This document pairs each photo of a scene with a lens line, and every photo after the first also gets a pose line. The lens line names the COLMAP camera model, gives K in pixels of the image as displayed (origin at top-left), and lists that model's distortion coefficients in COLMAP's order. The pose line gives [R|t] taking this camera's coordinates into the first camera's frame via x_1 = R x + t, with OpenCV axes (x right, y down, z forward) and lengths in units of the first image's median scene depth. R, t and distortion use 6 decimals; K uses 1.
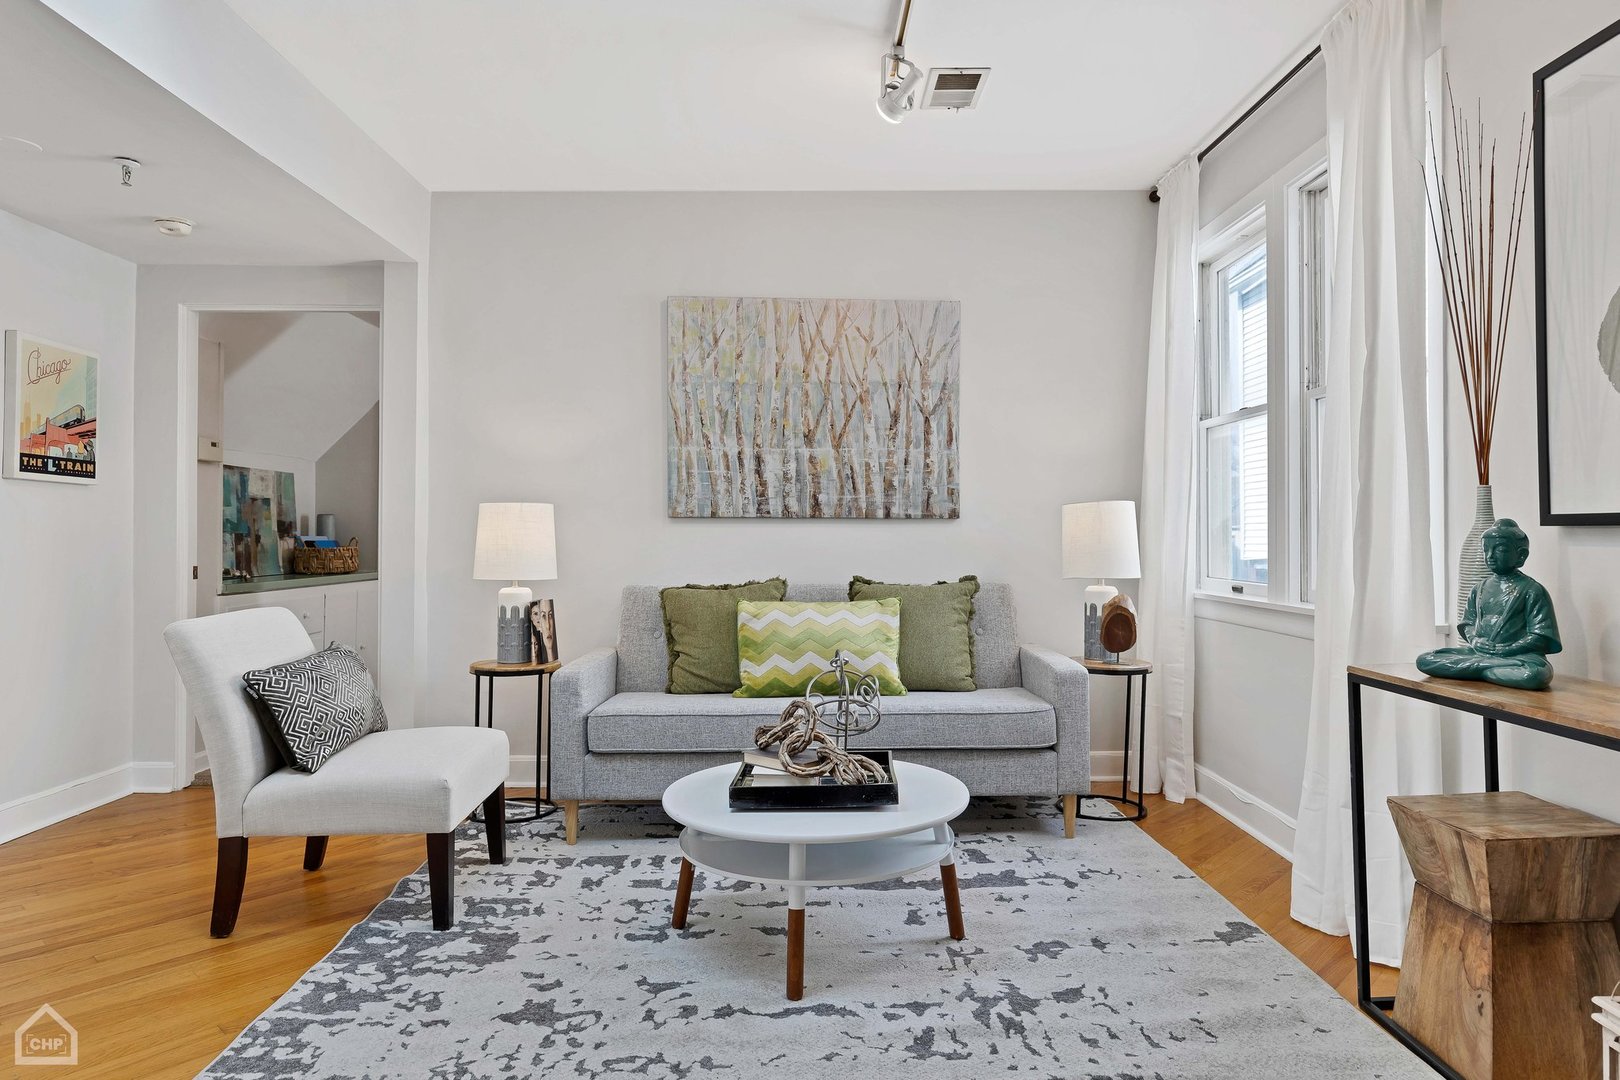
lens RADIAL K [[978.6, 0, 808.5], [0, 978.6, 530.9], [0, 0, 1]] dist [-0.003342, -0.001224]
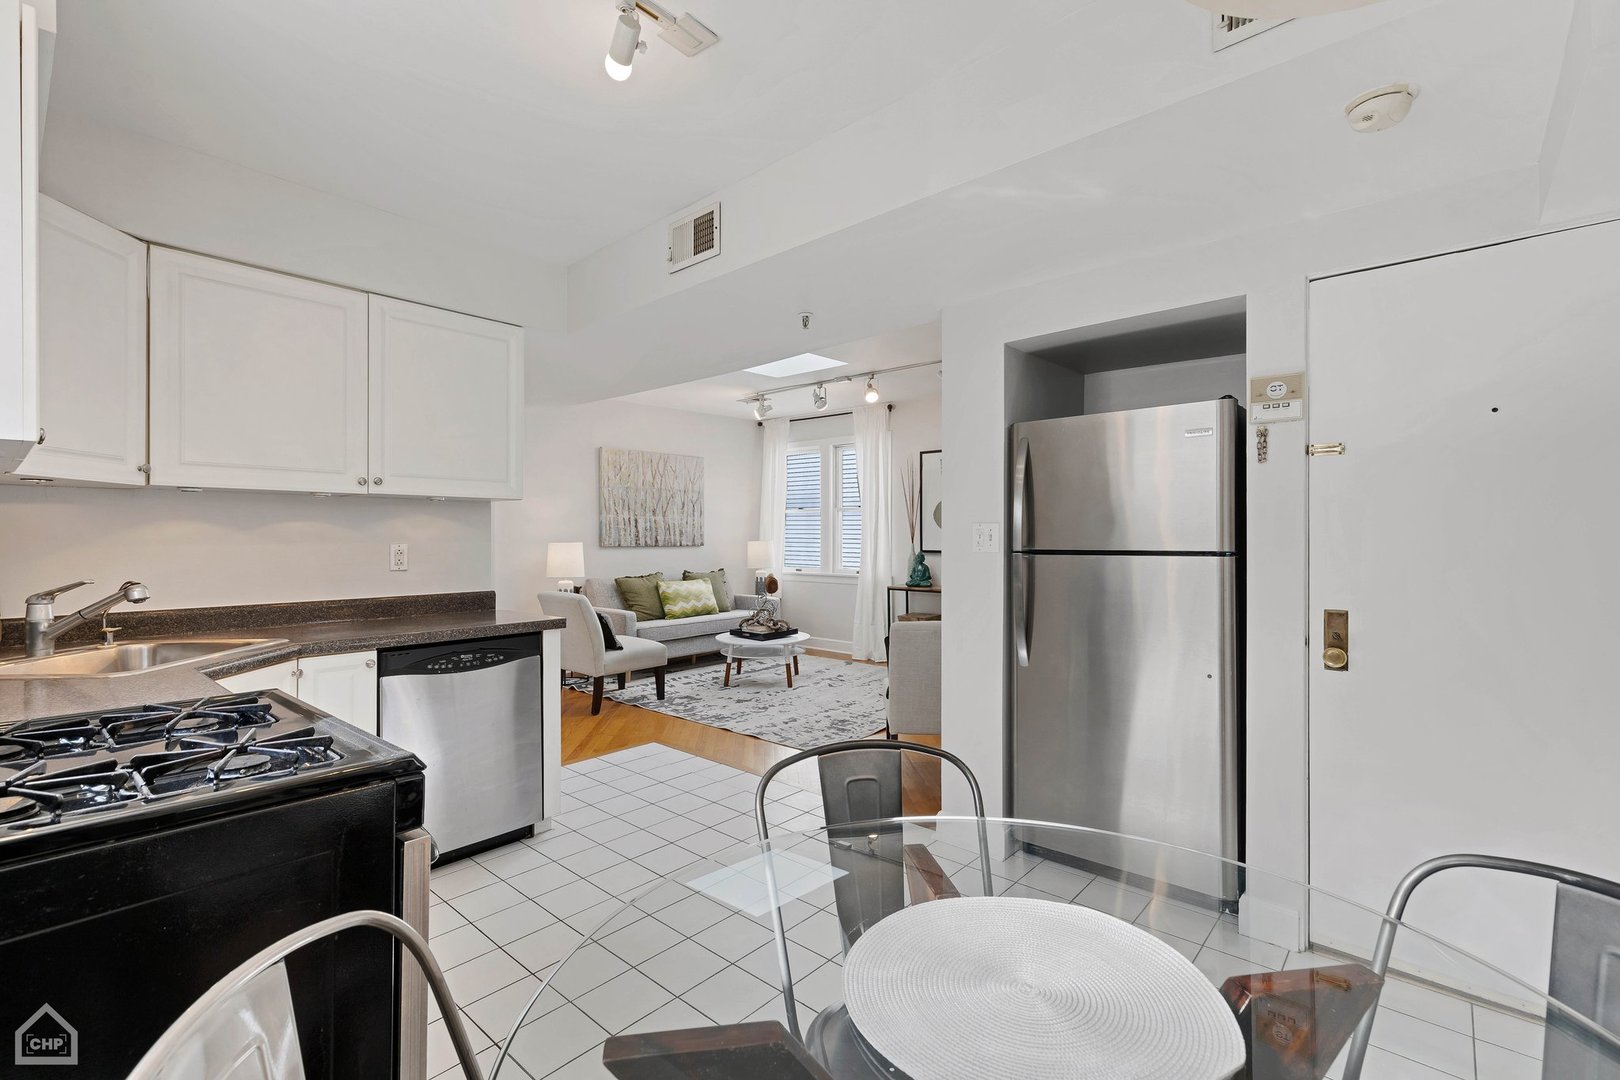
lens RADIAL K [[727.8, 0, 816.2], [0, 727.8, 538.5], [0, 0, 1]] dist [-0.000701, 0.000599]
pose [[0.673582, -0.002848, 0.739107, -1.028263], [-0.004334, 0.999960, 0.007804, -0.047477], [-0.739099, -0.008460, 0.673543, -0.462566]]
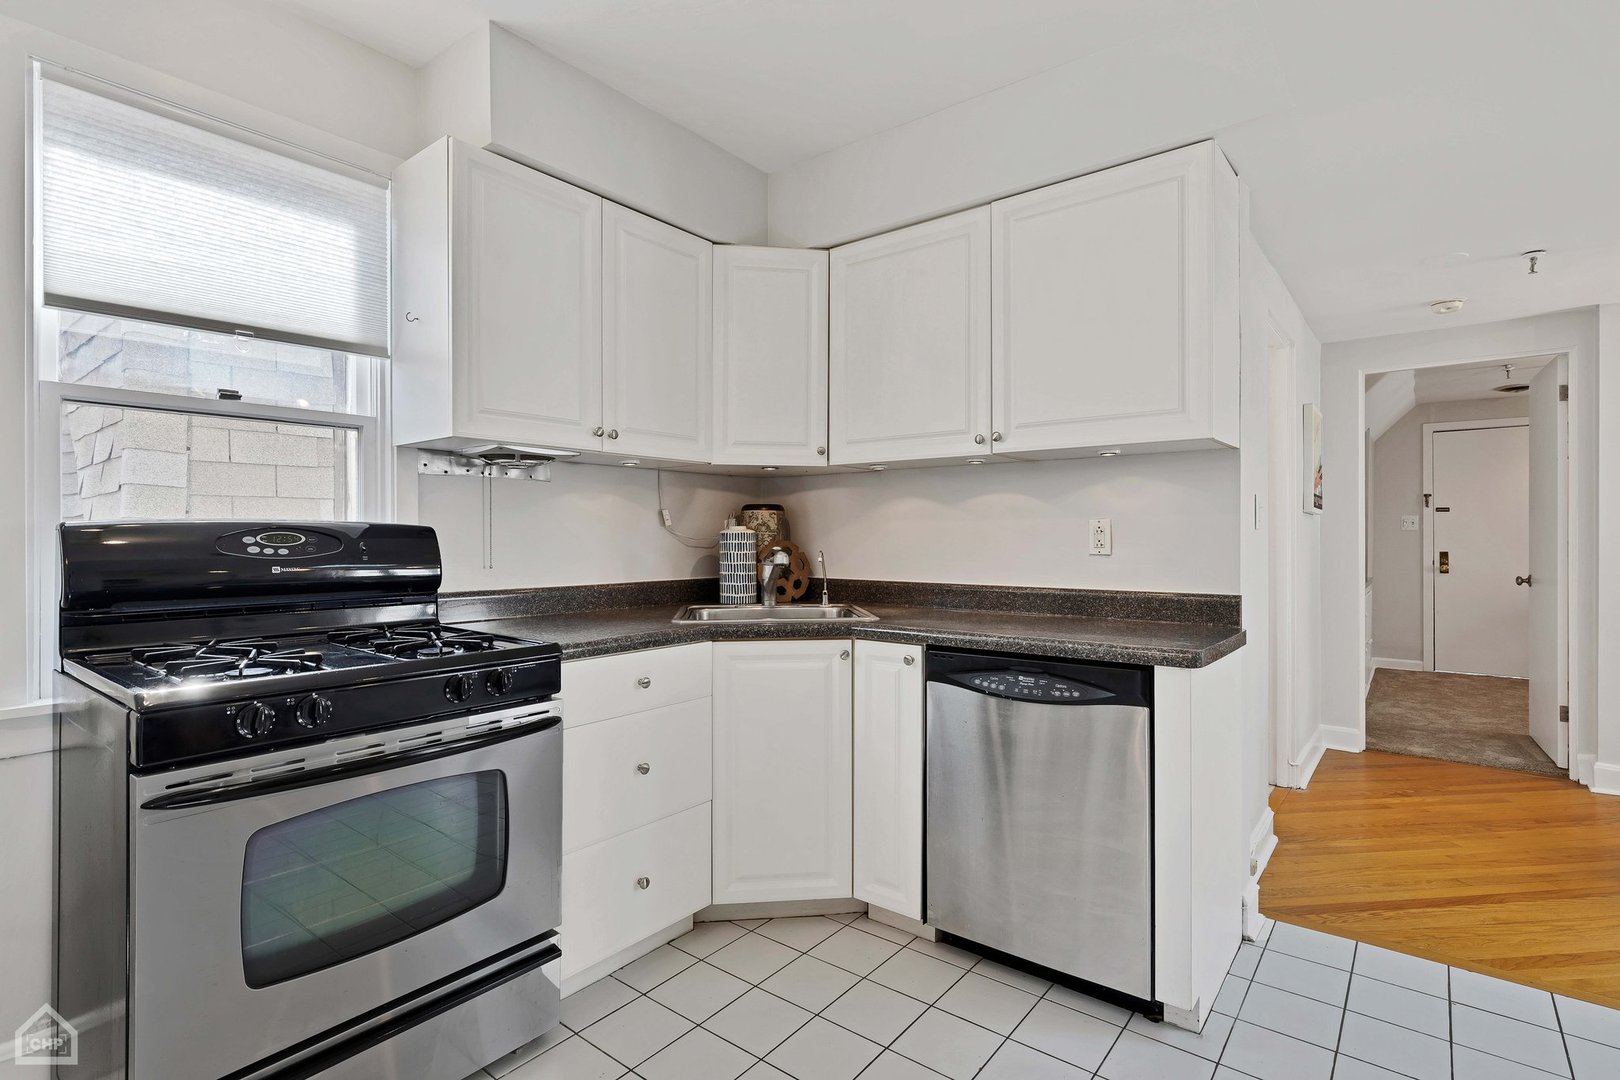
lens RADIAL K [[784.5, 0, 811.2], [0, 784.5, 536.6], [0, 0, 1]] dist [-0.001230, -0.000122]
pose [[0.774952, -0.000558, -0.632020, -0.551860], [0.005644, 0.999966, 0.006037, -0.025371], [0.631995, -0.008245, 0.774929, -0.240050]]
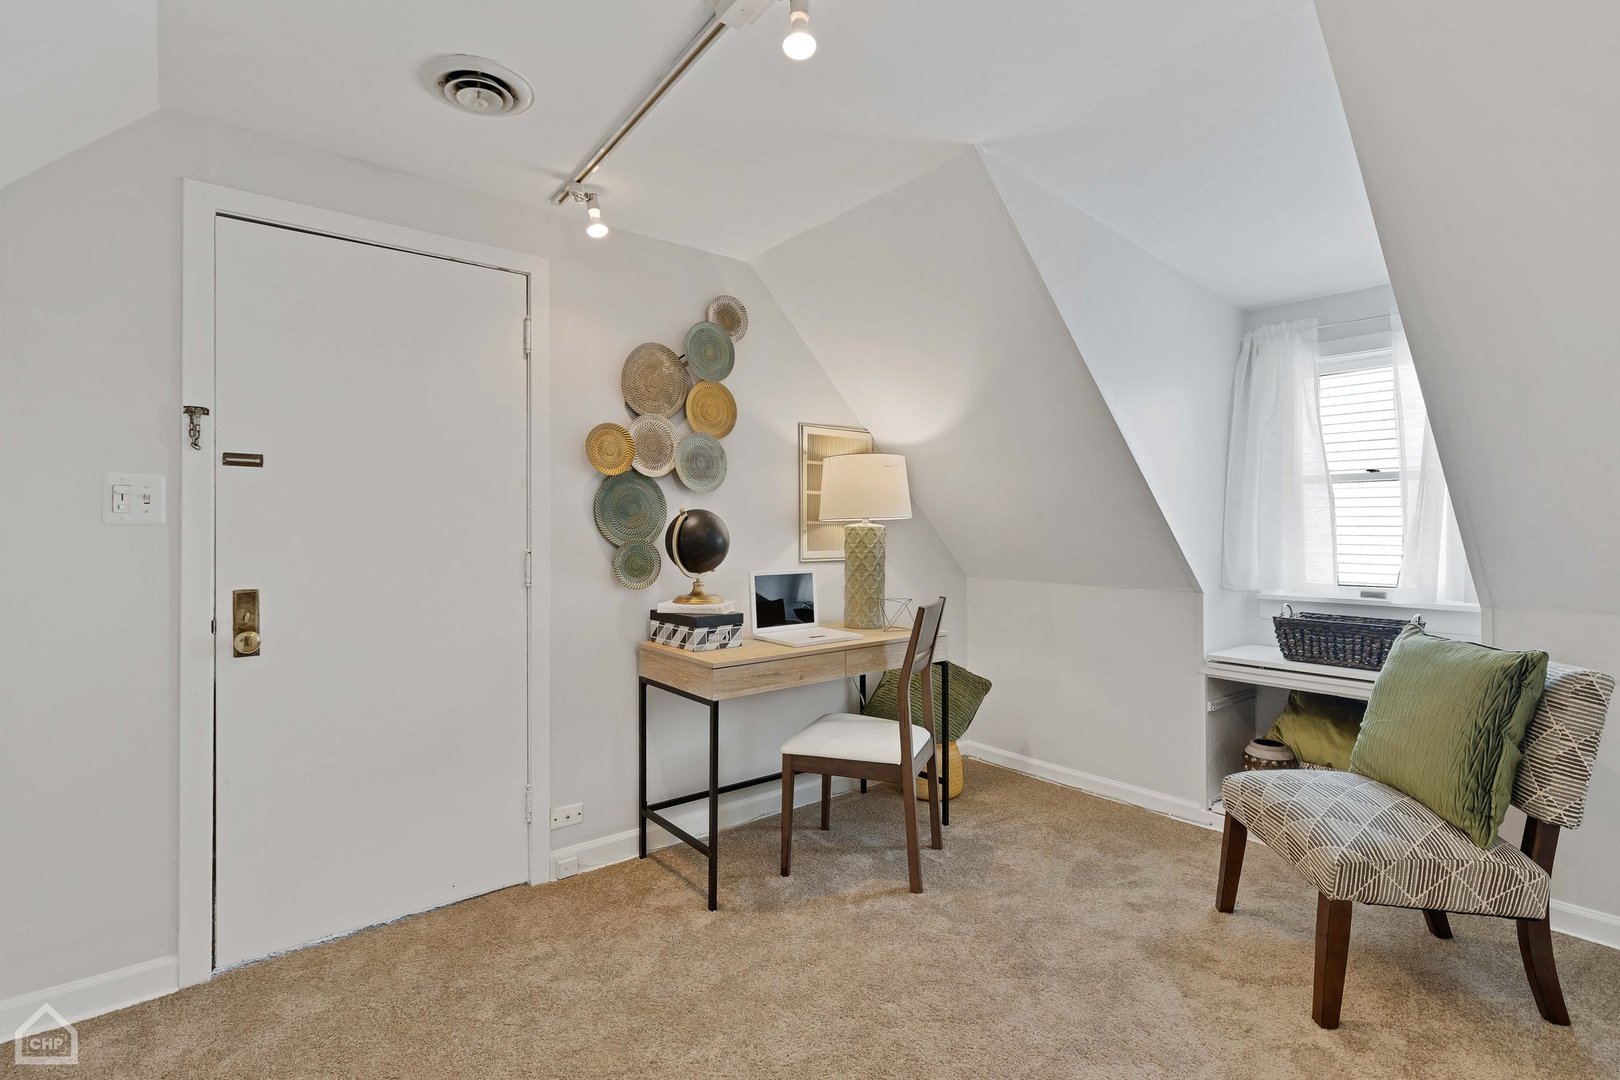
lens RADIAL K [[760.0, 0, 804.2], [0, 760.0, 526.3], [0, 0, 1]] dist [-0.003911, -0.001047]
pose [[0.783673, -0.000266, 0.621173, -0.583669], [-0.002468, 0.999991, 0.003542, -0.022891], [-0.621169, -0.004309, 0.783665, 1.159308]]
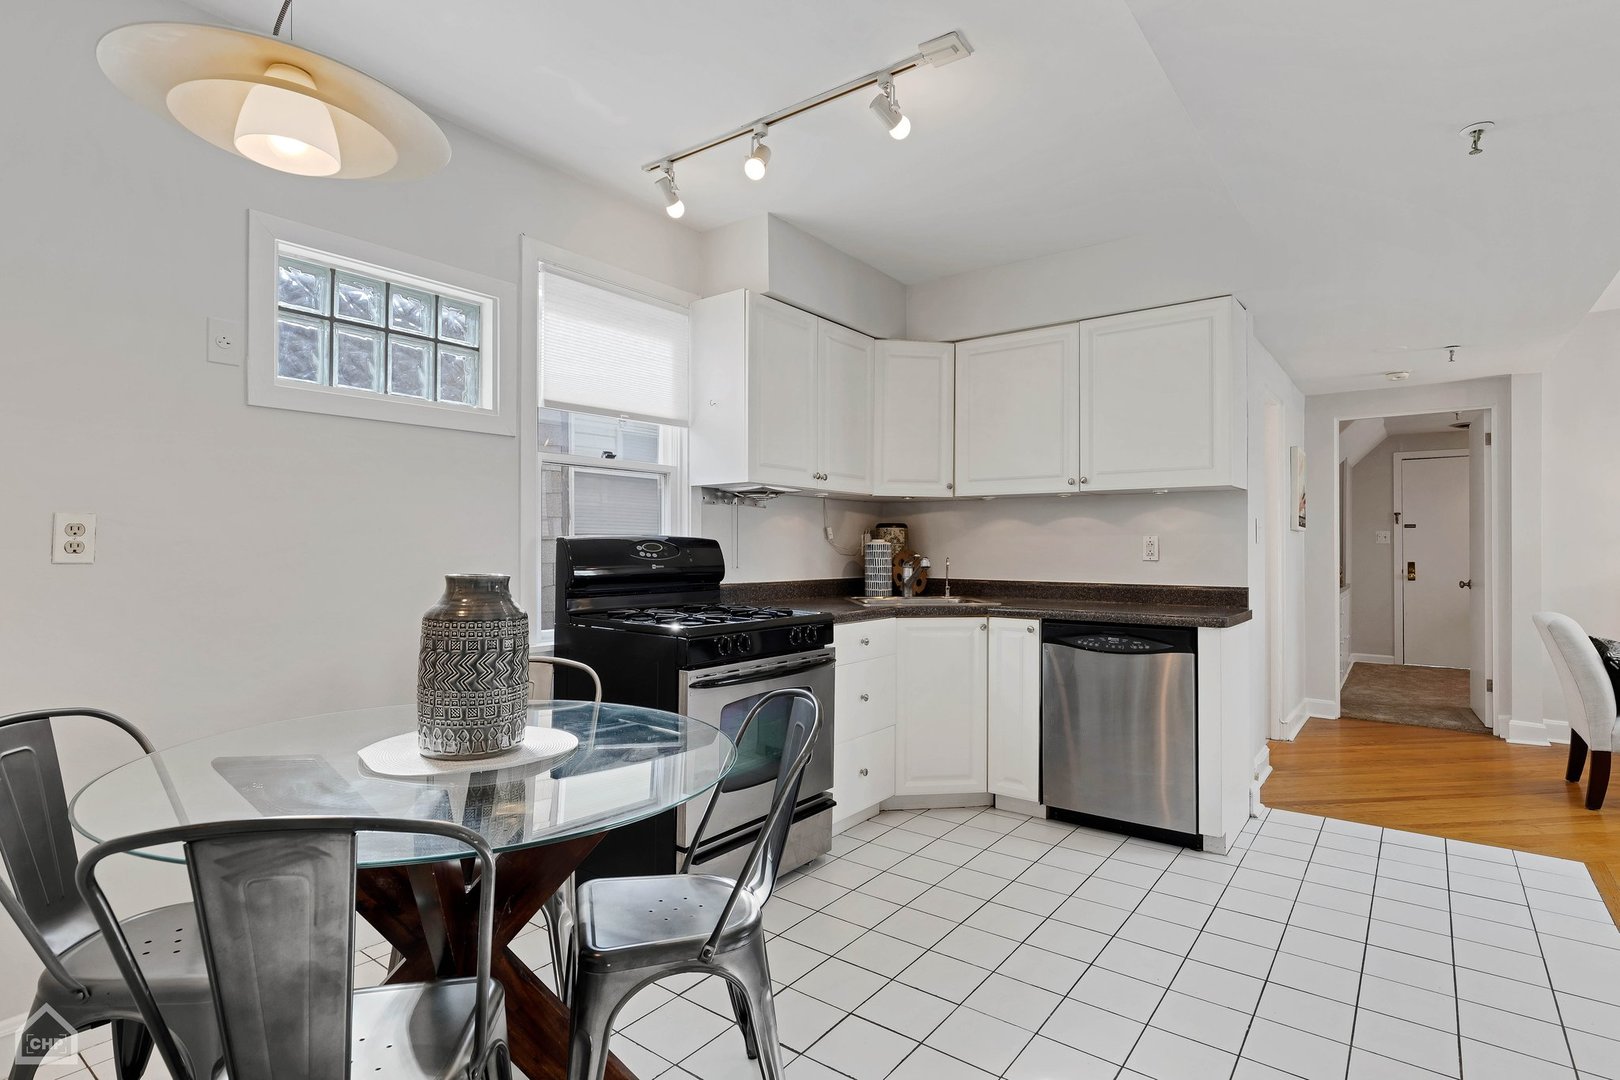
lens RADIAL K [[802.5, 0, 810.0], [0, 802.5, 540.0], [0, 0, 1]] dist [0.000909, -0.000339]
pose [[0.785910, -0.003166, -0.618332, -0.506154], [0.001844, 0.999994, -0.002776, -0.027638], [0.618338, 0.001041, 0.785912, -0.569974]]
